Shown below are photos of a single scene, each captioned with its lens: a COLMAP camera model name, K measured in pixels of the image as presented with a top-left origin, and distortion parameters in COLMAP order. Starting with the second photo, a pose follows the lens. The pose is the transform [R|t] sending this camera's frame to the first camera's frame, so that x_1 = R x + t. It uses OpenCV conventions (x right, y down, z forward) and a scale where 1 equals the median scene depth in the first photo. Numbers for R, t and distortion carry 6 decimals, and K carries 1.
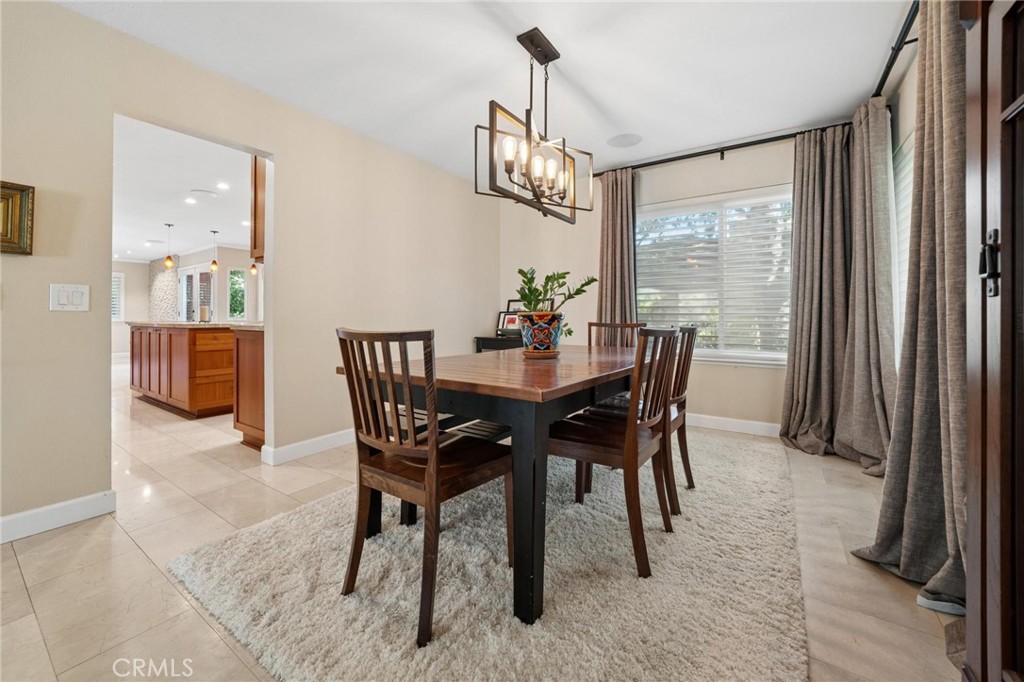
lens RADIAL K [[389.8, 0, 512.5], [0, 389.8, 319.5], [0, 0, 1]] dist [-0.013057, 0.000413]
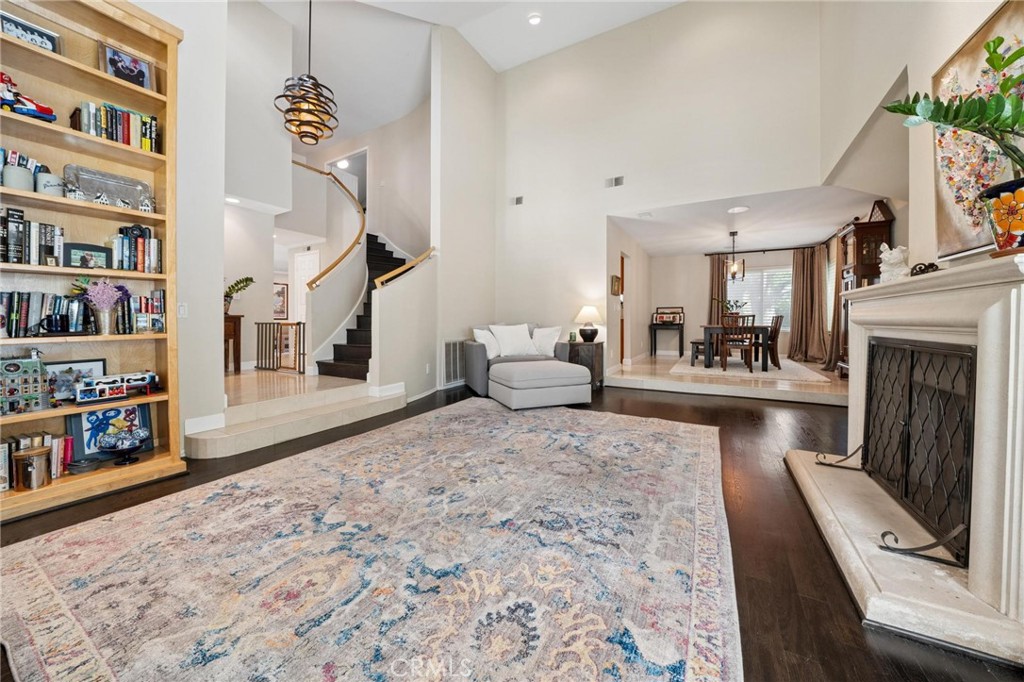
lens RADIAL K [[358.3, 0, 506.8], [0, 358.3, 332.1], [0, 0, 1]] dist [-0.020065, 0.000164]
pose [[0.997987, -0.001341, 0.063405, -2.061342], [0.000036, 0.999788, 0.020575, 0.086772], [-0.063419, -0.020531, 0.997776, -1.954333]]
